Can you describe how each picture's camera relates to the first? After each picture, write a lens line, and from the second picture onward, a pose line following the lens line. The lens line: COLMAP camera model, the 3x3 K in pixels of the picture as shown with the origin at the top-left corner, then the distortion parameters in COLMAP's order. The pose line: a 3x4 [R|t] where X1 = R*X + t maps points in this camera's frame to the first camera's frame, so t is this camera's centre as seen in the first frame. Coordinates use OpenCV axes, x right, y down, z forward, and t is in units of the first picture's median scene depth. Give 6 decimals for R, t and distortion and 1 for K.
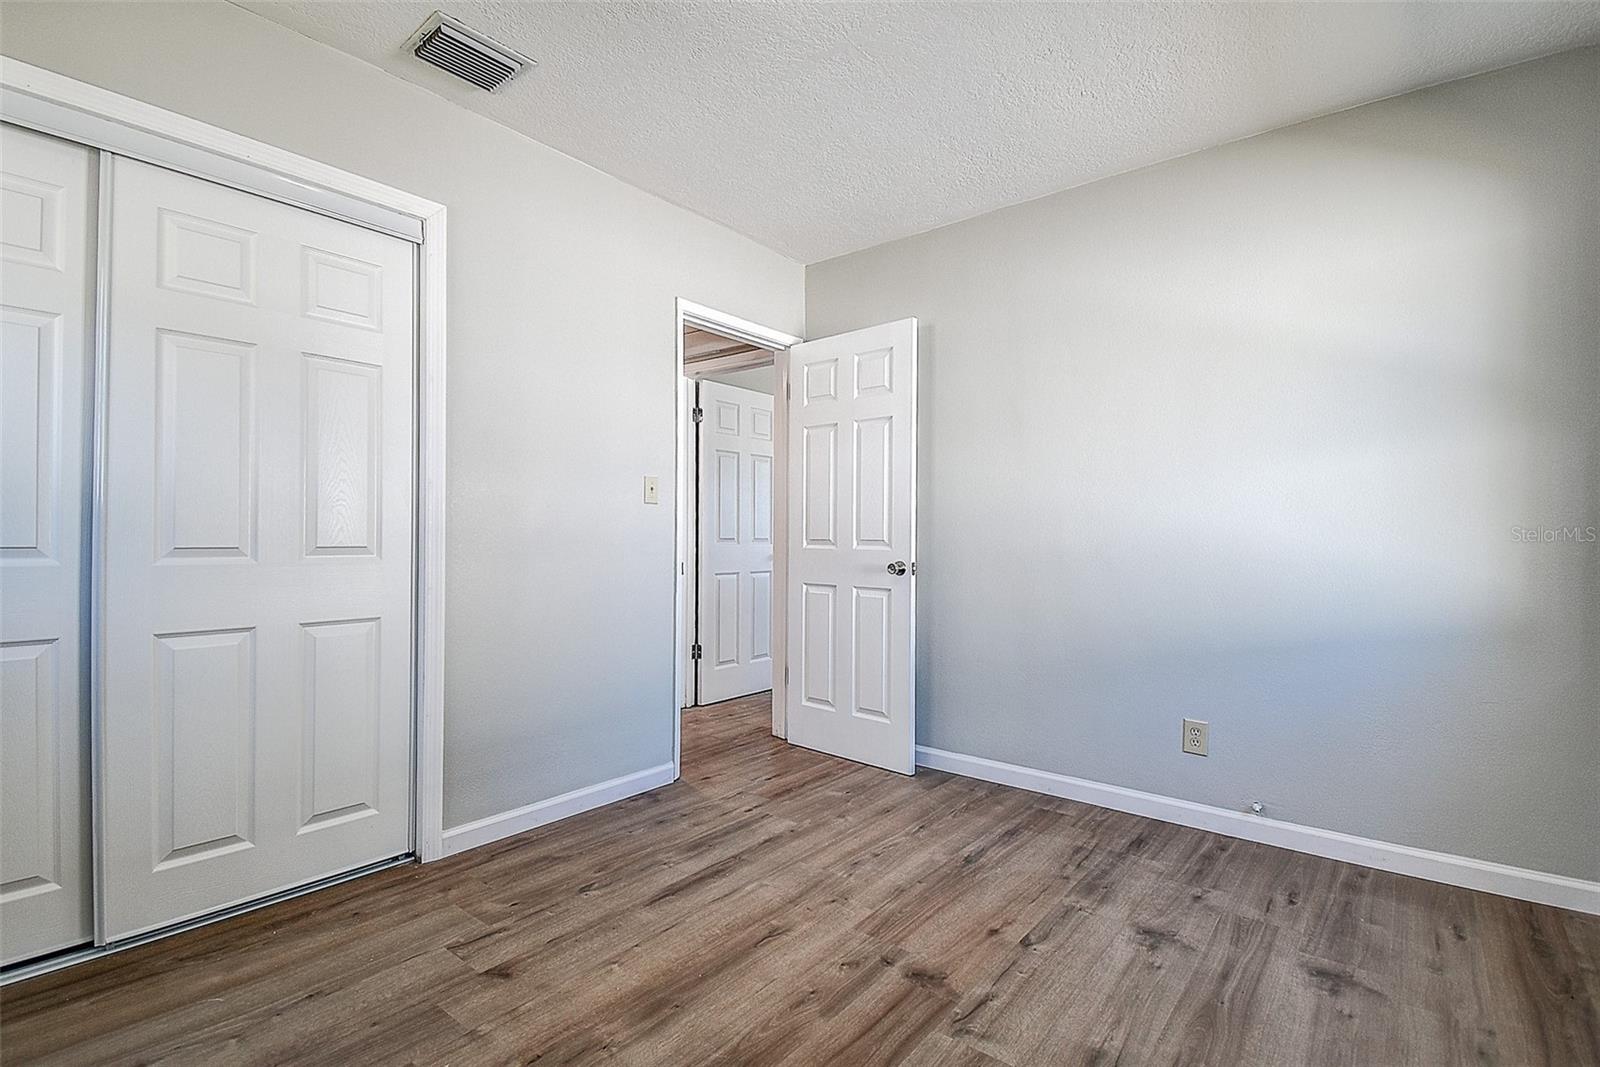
lens RADIAL K [[730.1, 0, 800.0], [0, 730.1, 533.5], [0, 0, 1]] dist [0.034520, -0.026183]
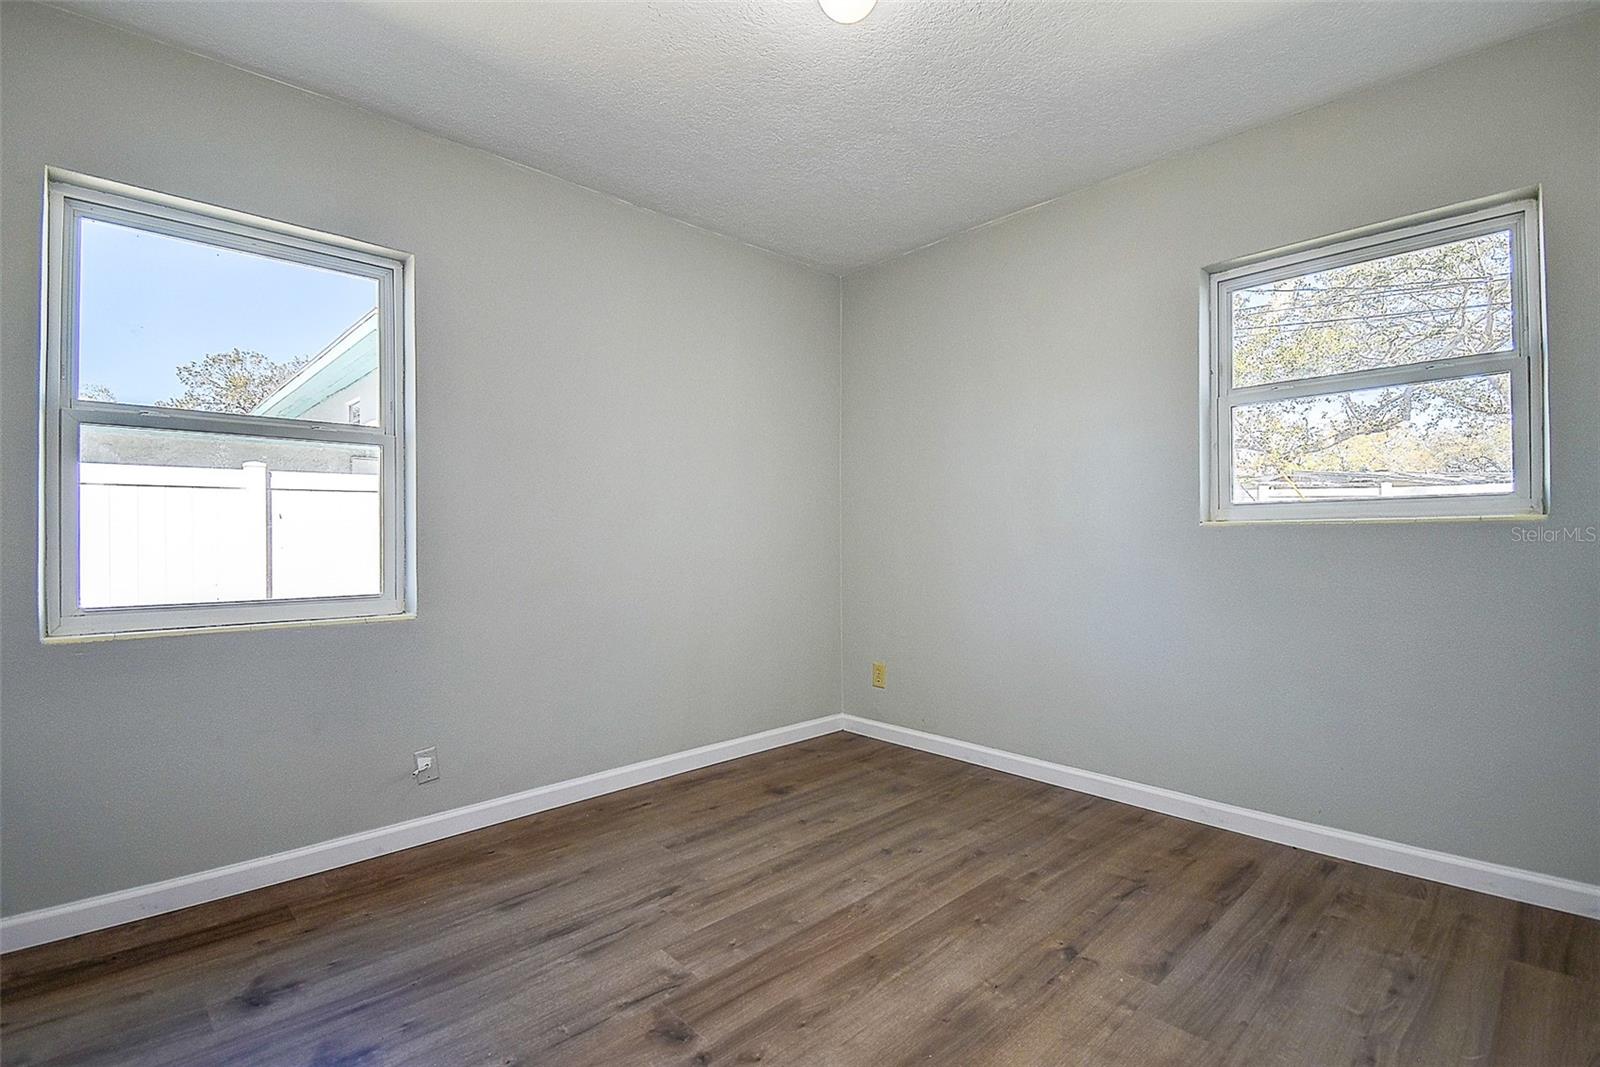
lens RADIAL K [[730.1, 0, 800.0], [0, 730.1, 533.5], [0, 0, 1]] dist [0.034520, -0.026183]
pose [[-0.990912, 0.000193, 0.134515, -0.108525], [-0.000478, 0.999988, -0.004952, 0.005280], [-0.134514, -0.004971, -0.990899, 1.992051]]
